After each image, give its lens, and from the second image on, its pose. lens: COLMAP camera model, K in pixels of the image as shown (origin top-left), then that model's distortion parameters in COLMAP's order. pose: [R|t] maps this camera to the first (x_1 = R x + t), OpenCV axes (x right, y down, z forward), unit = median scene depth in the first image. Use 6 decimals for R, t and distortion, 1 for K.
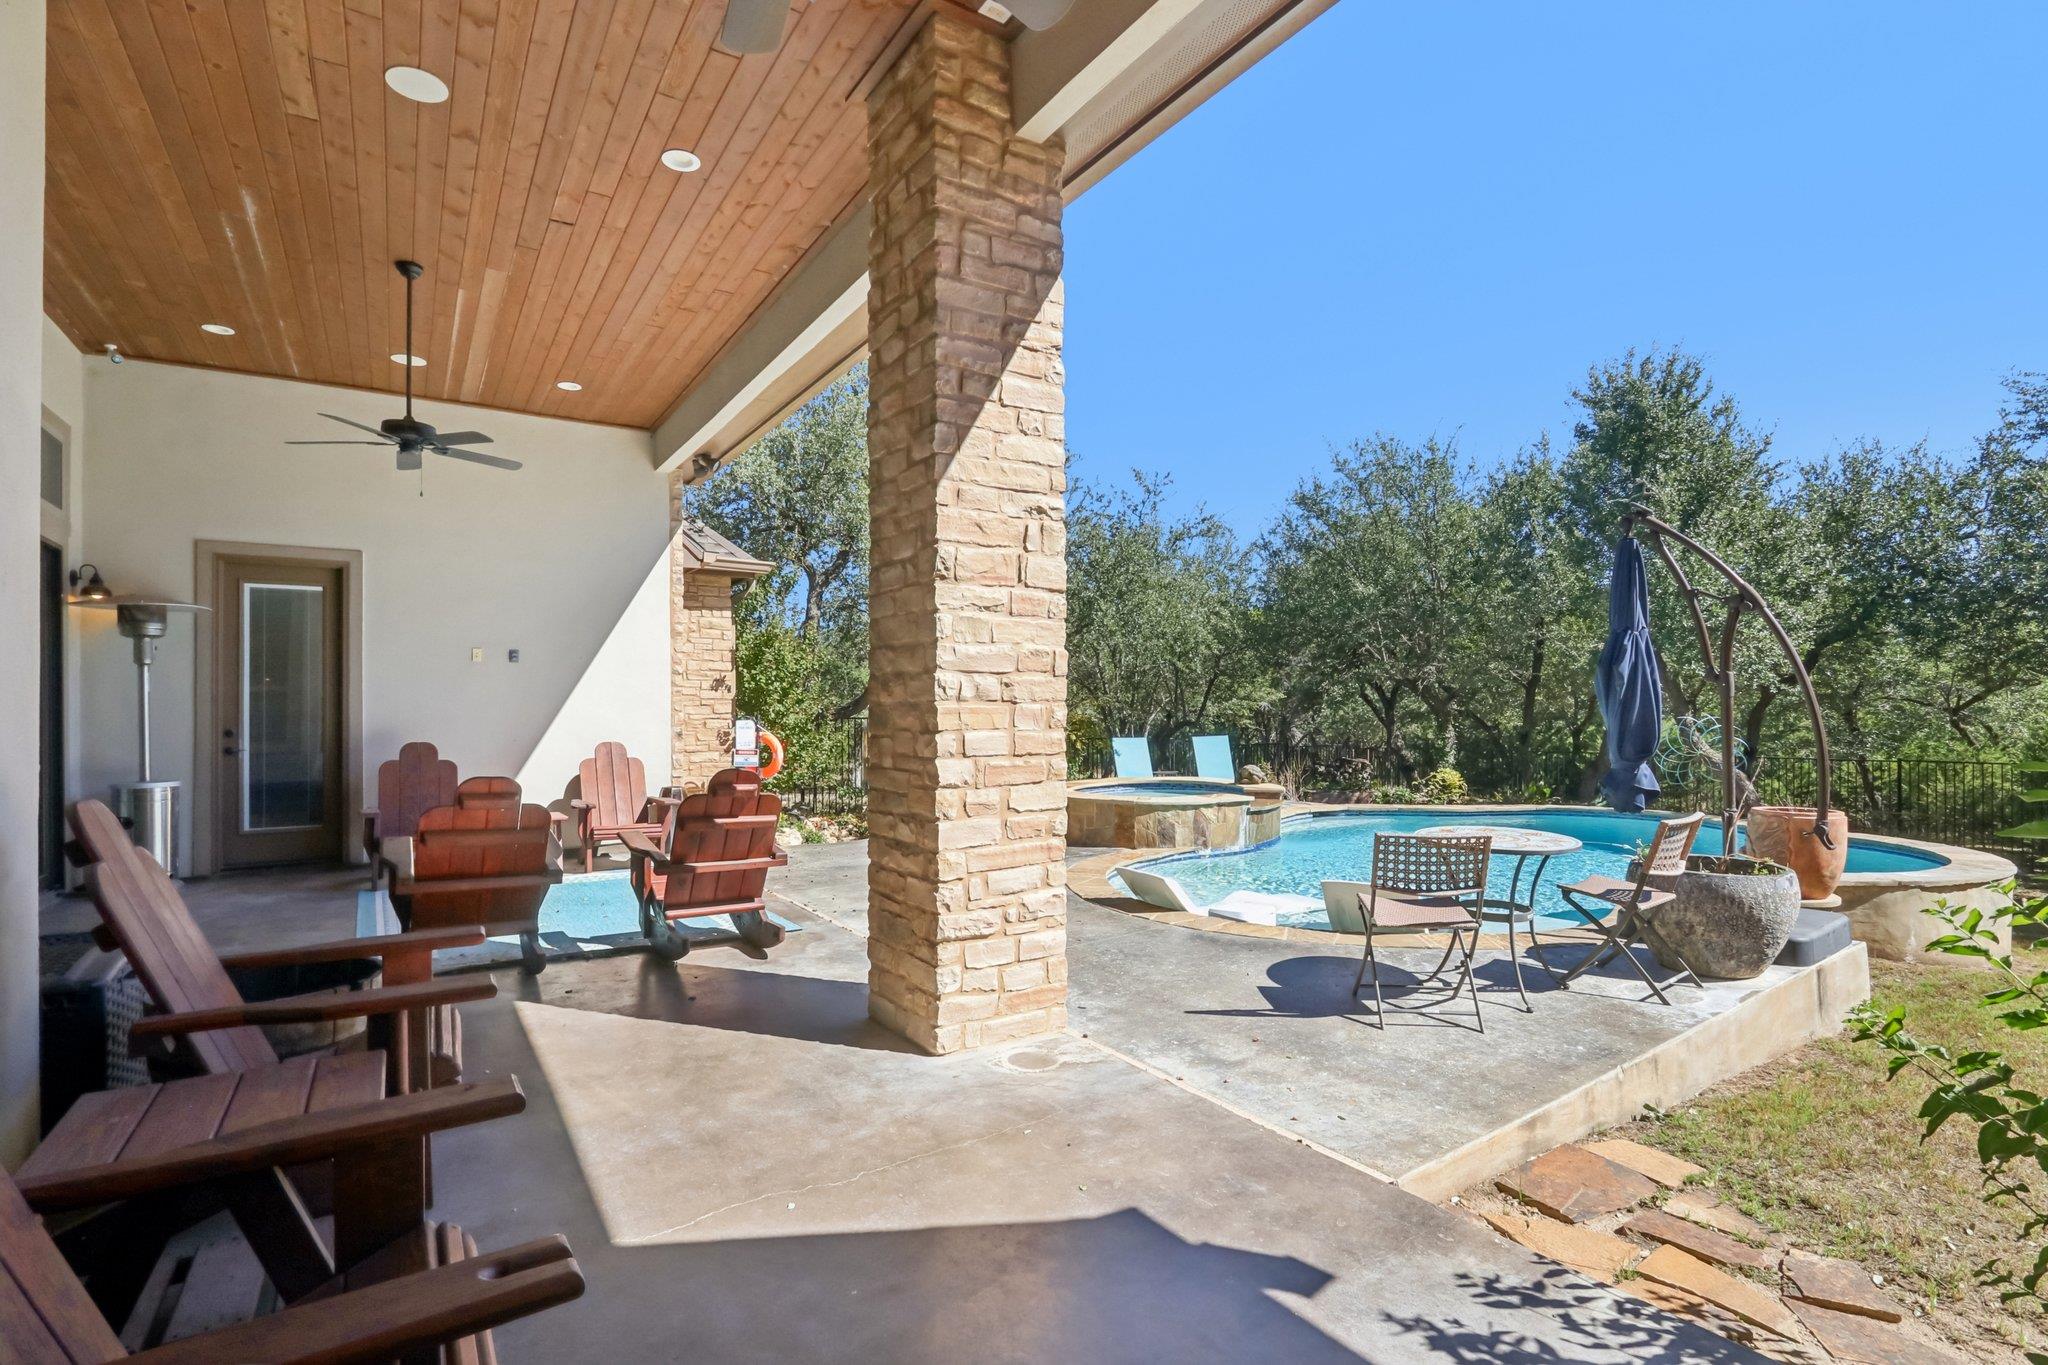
lens RADIAL K [[965.0, 0, 1013.3], [0, 965.0, 707.8], [0, 0, 1]] dist [-0.000908, -0.000103]
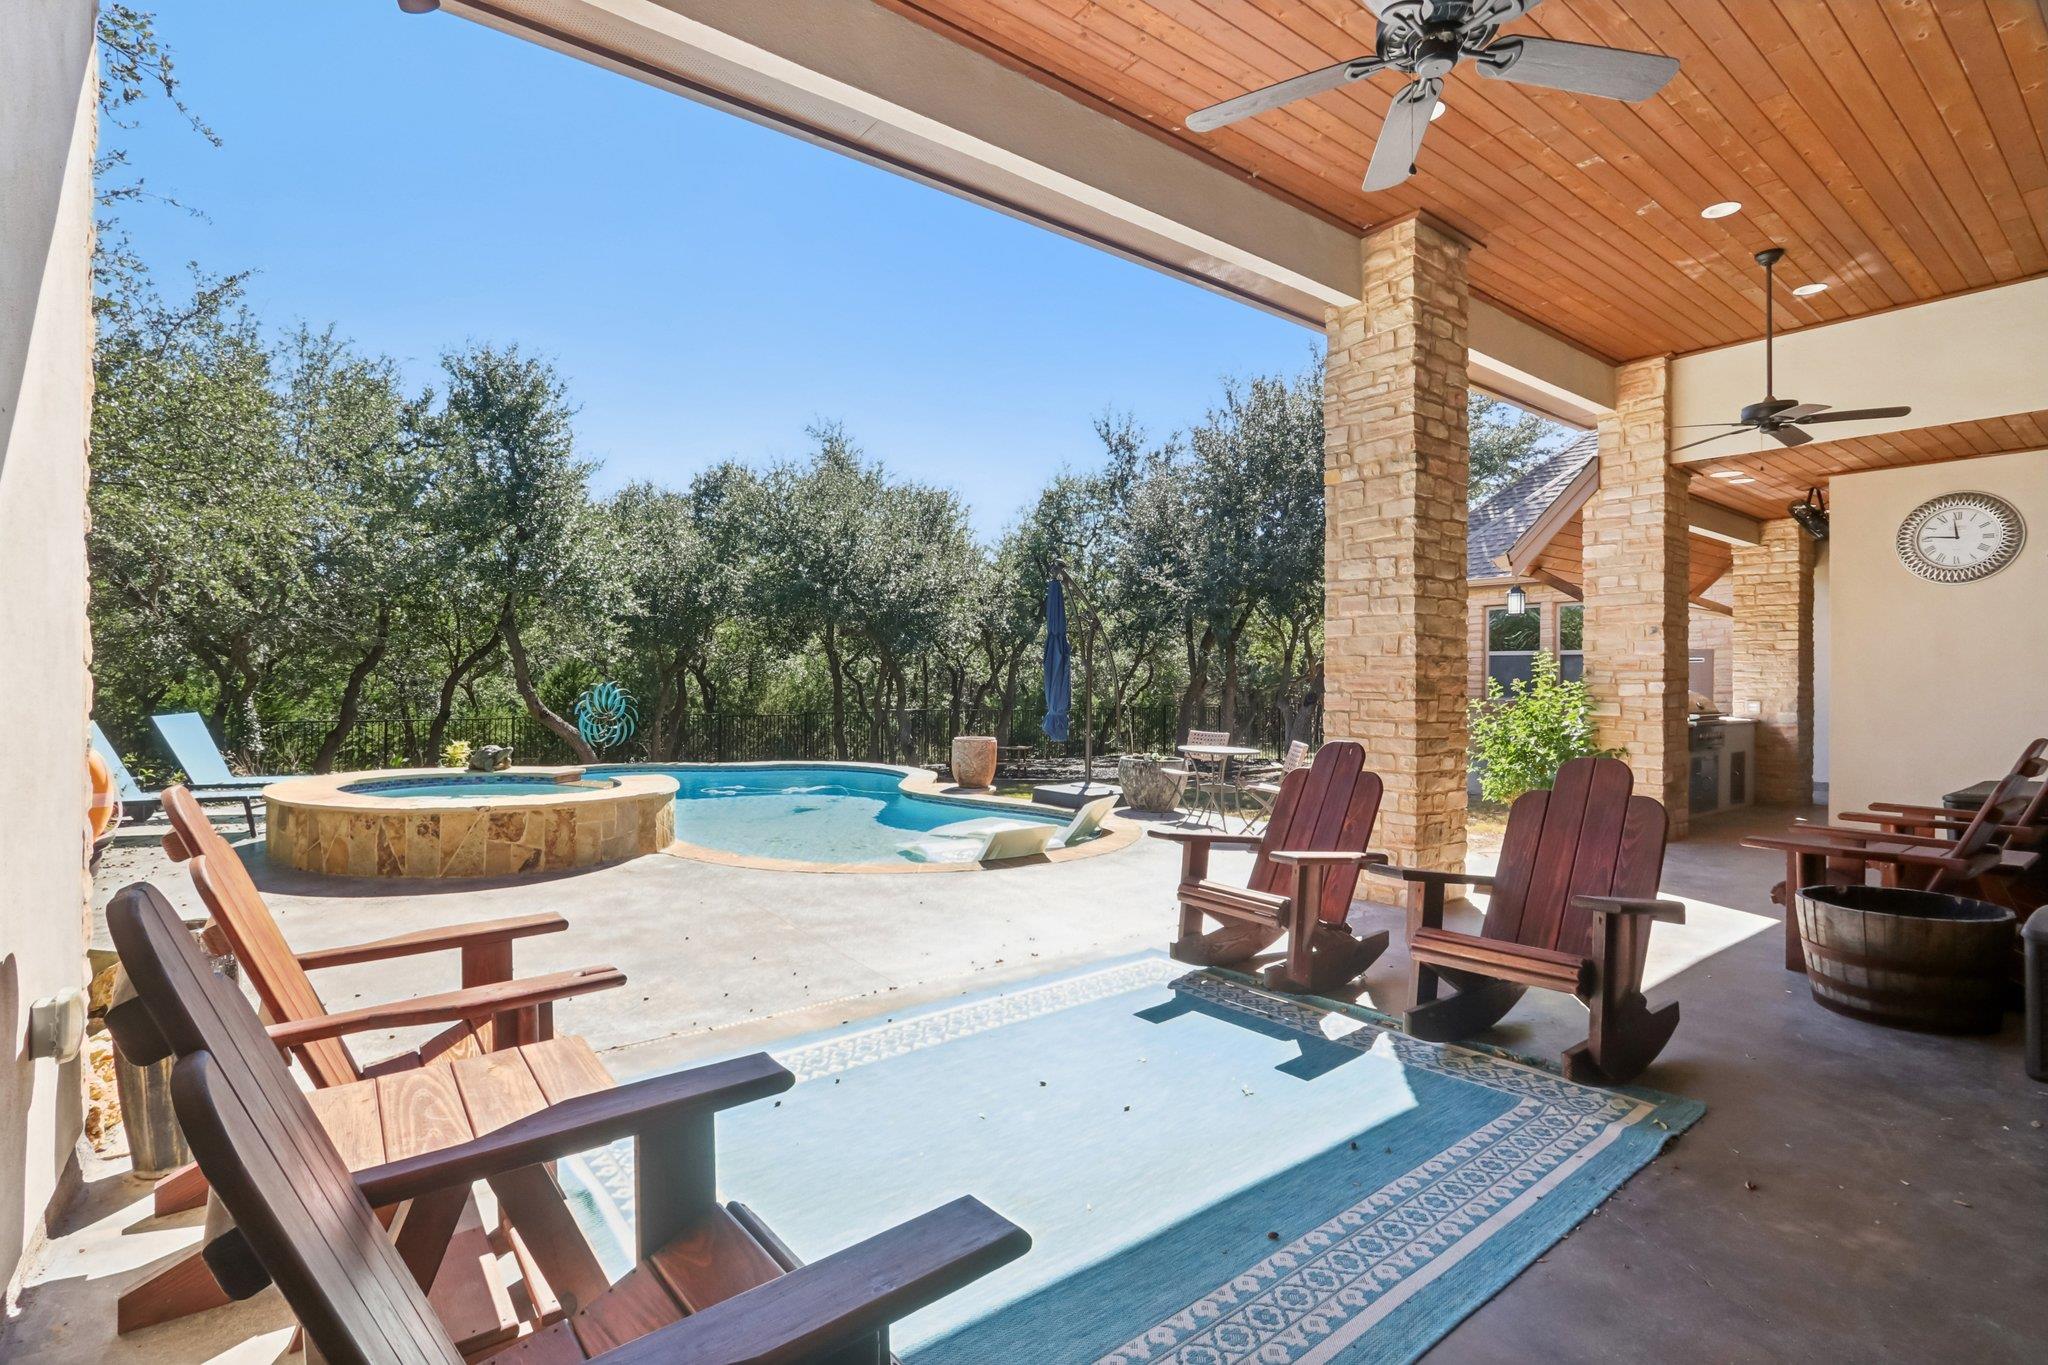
lens RADIAL K [[951.5, 0, 994.3], [0, 951.5, 667.4], [0, 0, 1]] dist [-0.003509, 0.000017]
pose [[-0.078167, 0.018785, 0.996763, -0.450243], [-0.013506, 0.999711, -0.019900, 0.005490], [-0.996849, -0.015018, -0.077890, 0.538589]]
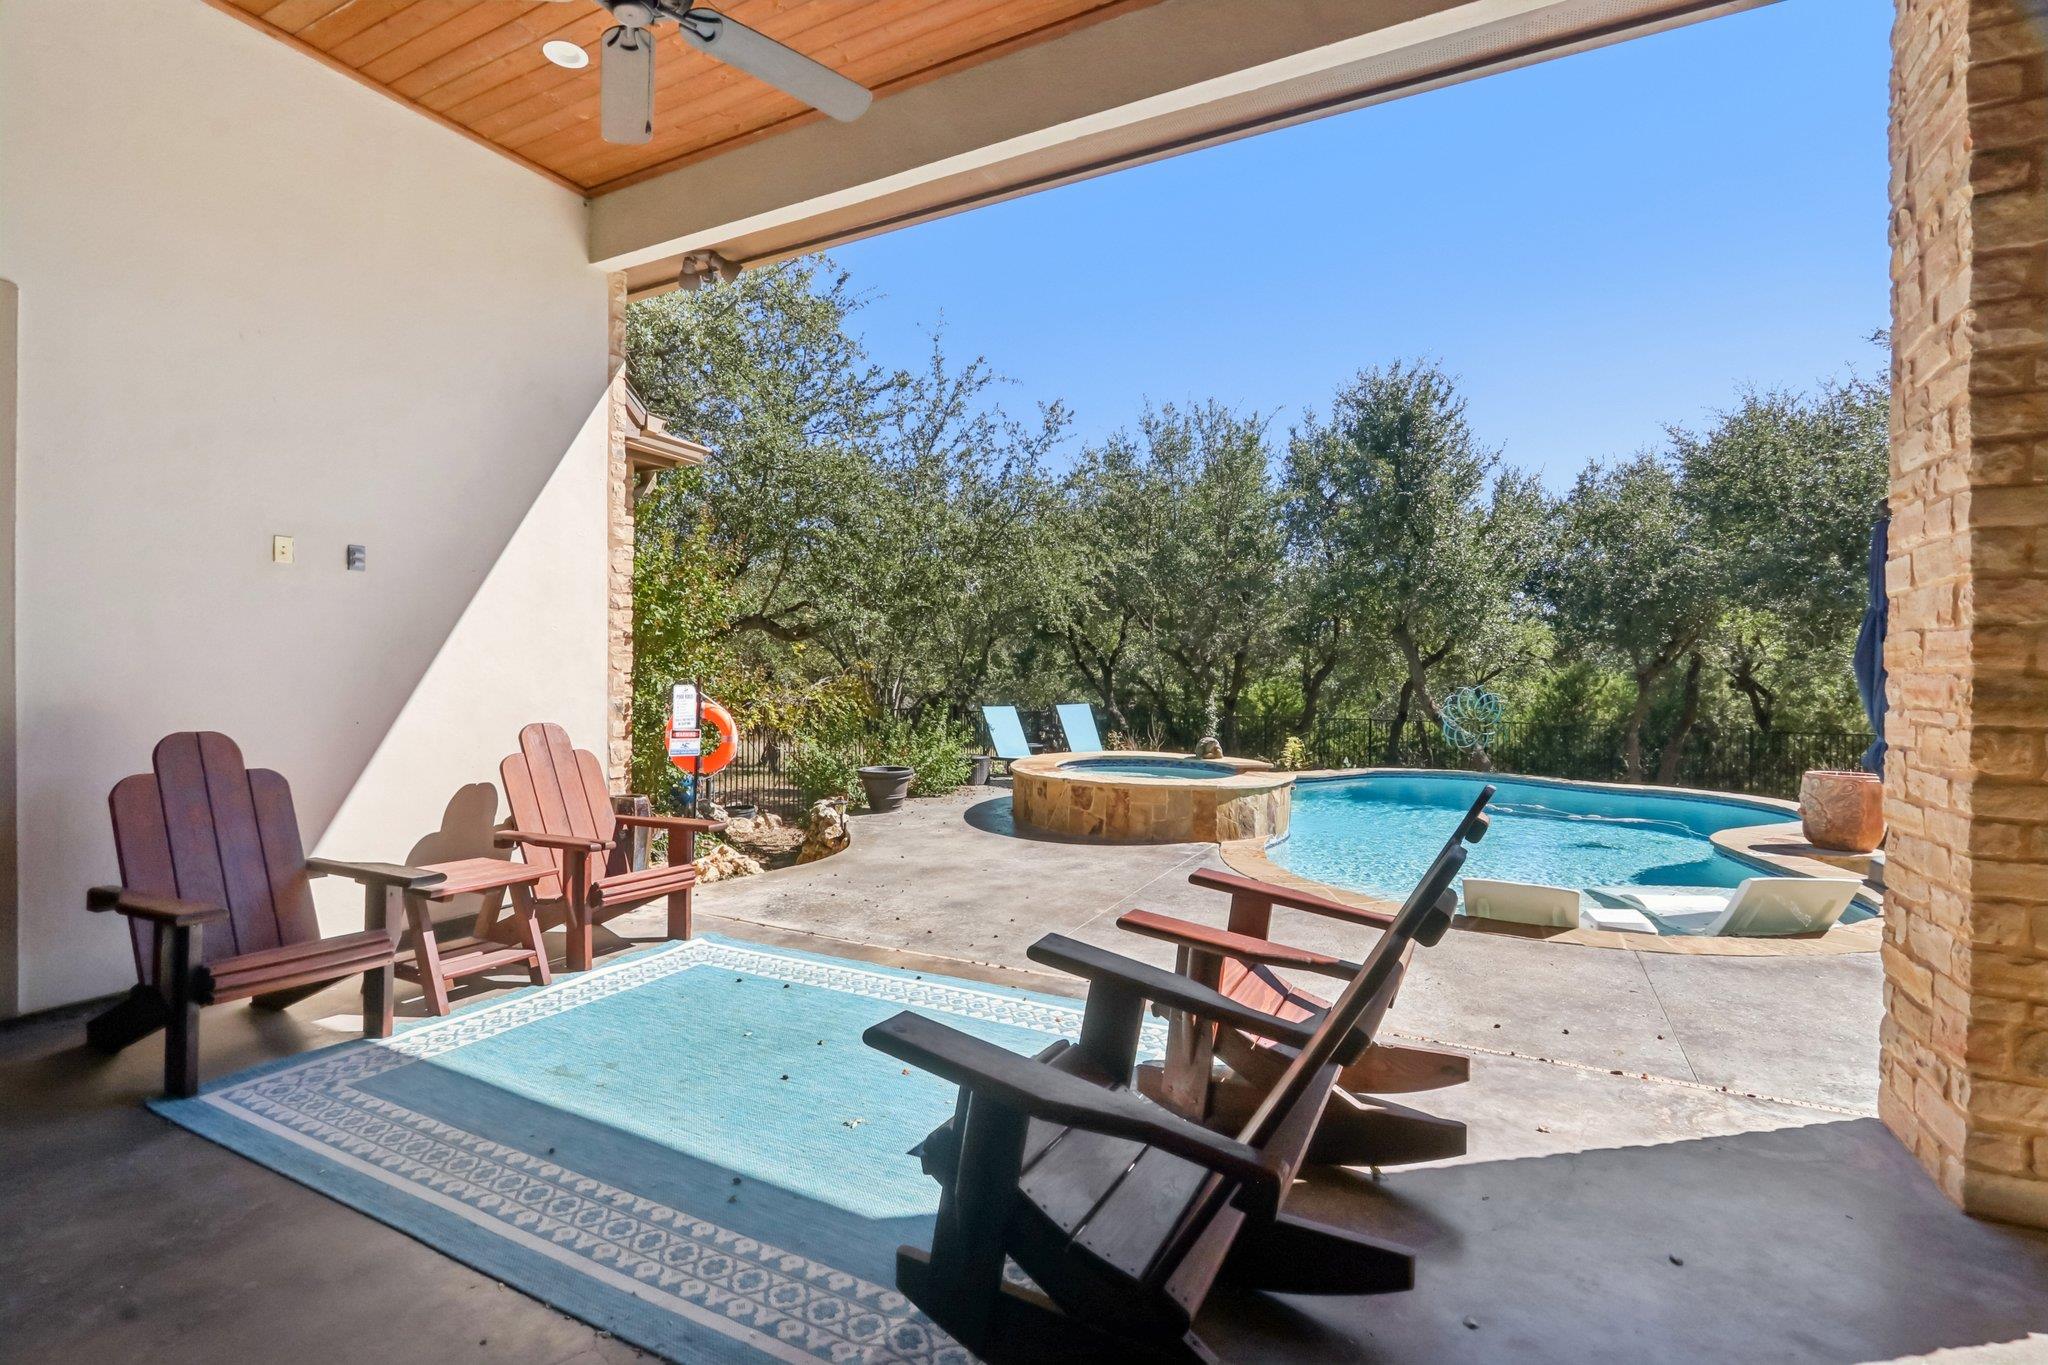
lens RADIAL K [[937.4, 0, 992.2], [0, 937.4, 680.6], [0, 0, 1]] dist [-0.003318, -0.000424]
pose [[0.877823, 0.010434, 0.478872, -0.296084], [-0.016131, 0.999840, 0.007785, 0.001406], [-0.478714, -0.014559, 0.877850, 0.257656]]
